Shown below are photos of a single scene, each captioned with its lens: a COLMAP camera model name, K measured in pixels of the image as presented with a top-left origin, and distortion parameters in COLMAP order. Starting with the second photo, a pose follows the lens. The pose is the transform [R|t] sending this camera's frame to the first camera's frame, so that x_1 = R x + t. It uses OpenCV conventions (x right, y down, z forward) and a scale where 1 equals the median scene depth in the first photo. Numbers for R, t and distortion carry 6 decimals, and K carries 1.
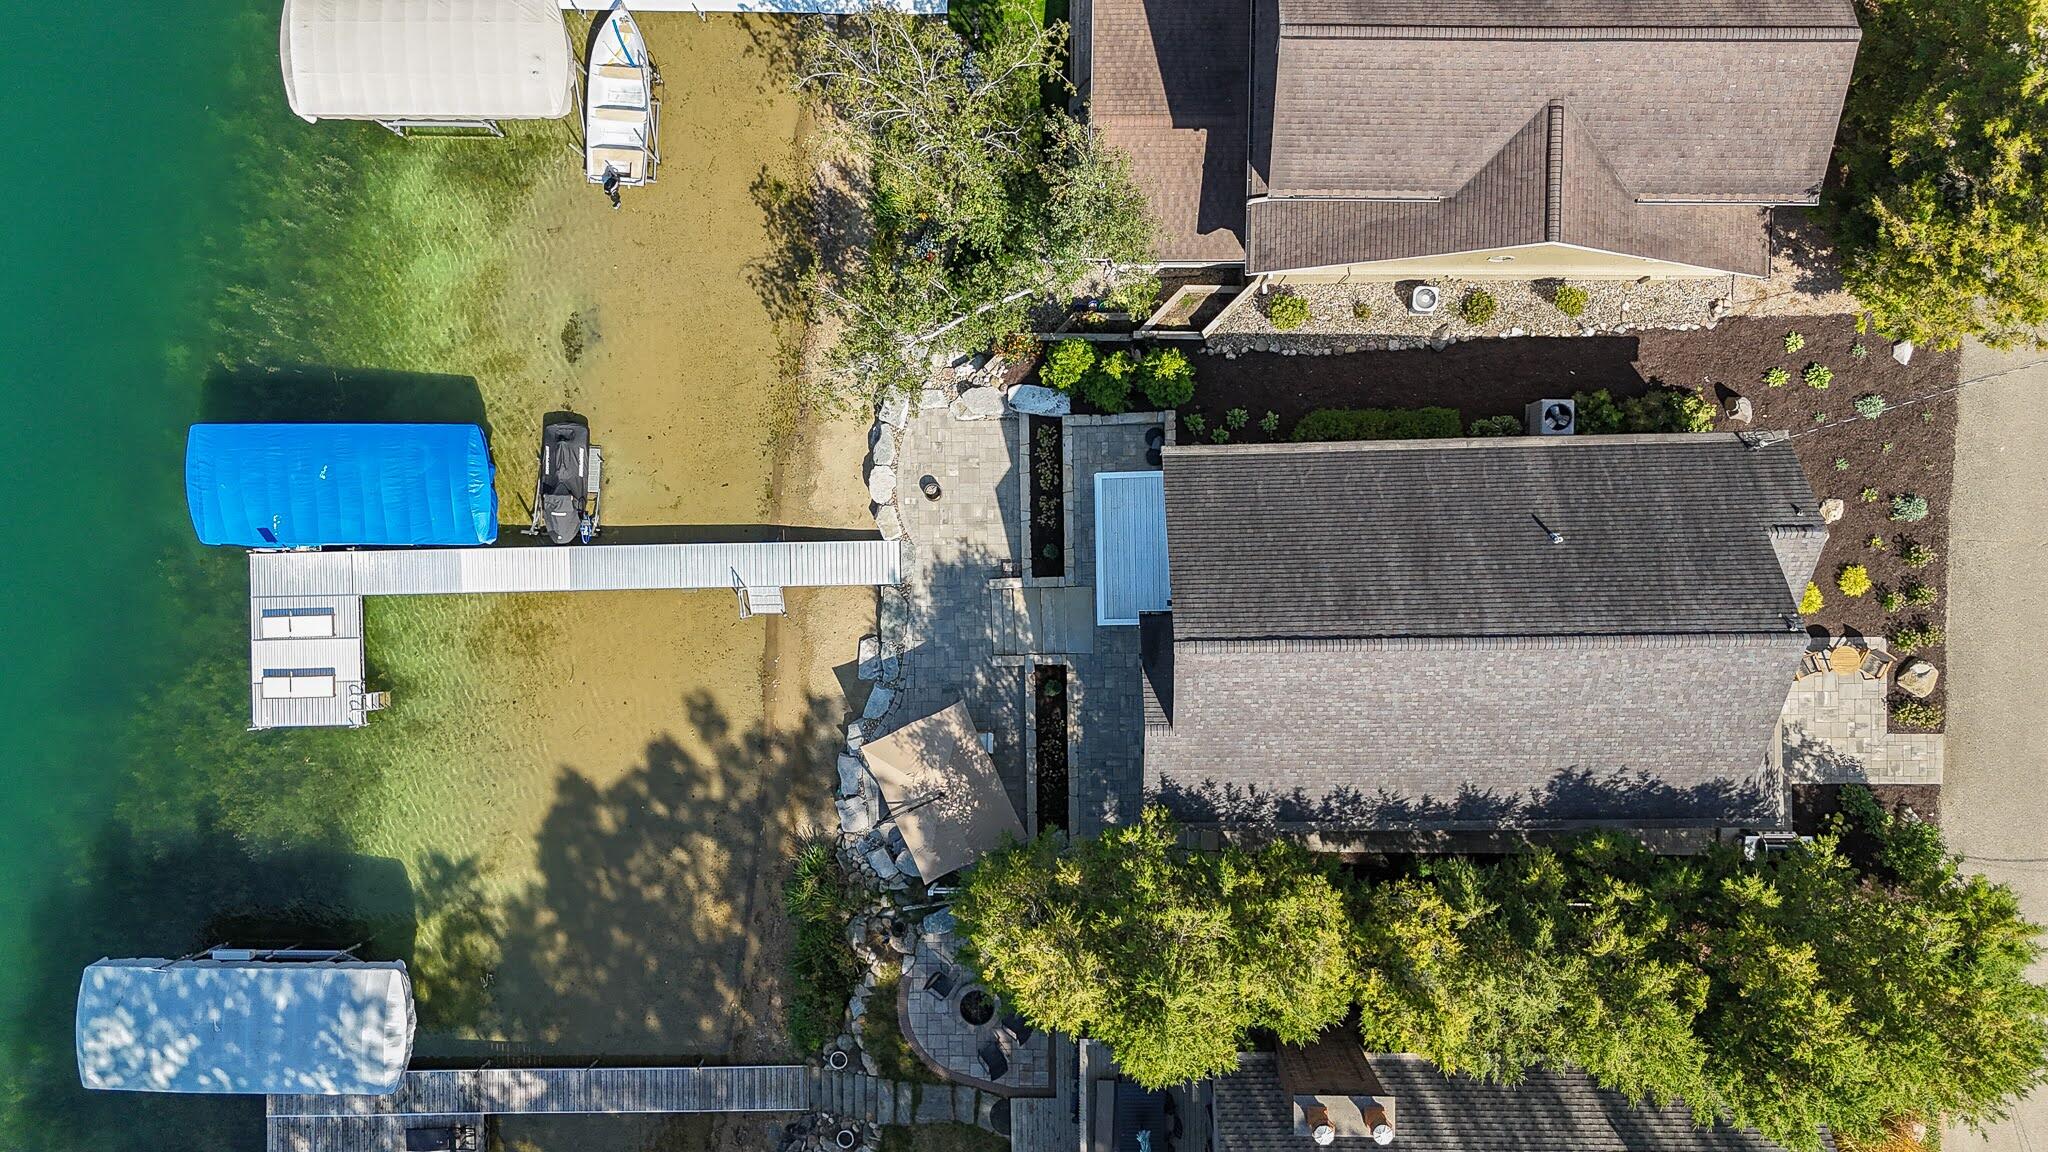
lens RADIAL K [[1502.3, 0, 1027.6], [0, 1502.3, 574.0], [0, 0, 1]] dist [0.024580, -0.013121]
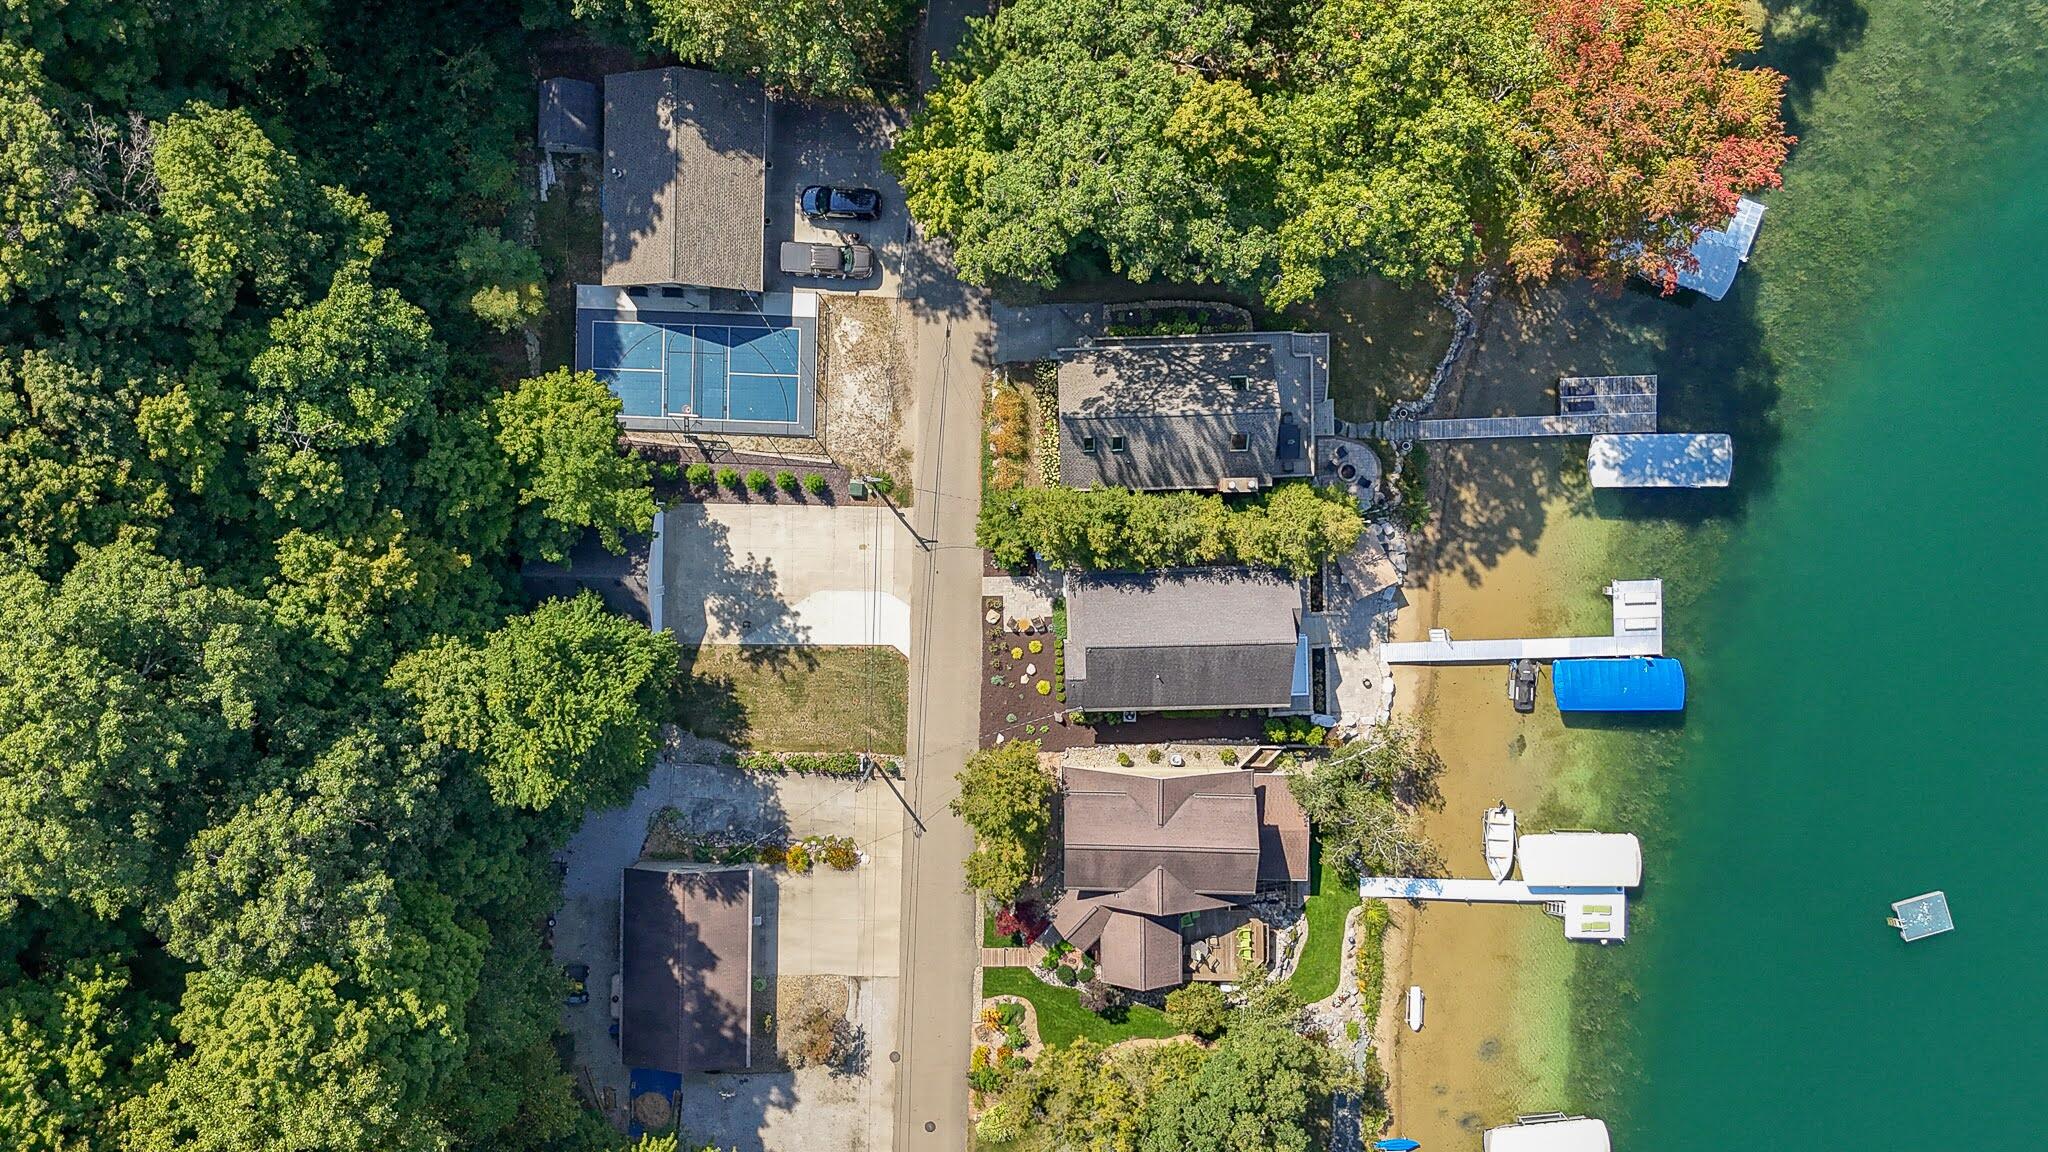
lens RADIAL K [[1502.3, 0, 1027.6], [0, 1502.3, 575.1], [0, 0, 1]] dist [0.024580, -0.013121]
pose [[-0.997742, 0.005132, 0.066969, 0.323332], [-0.009712, -0.997622, -0.068234, 0.290019], [0.066460, -0.068730, 0.995419, -1.446318]]
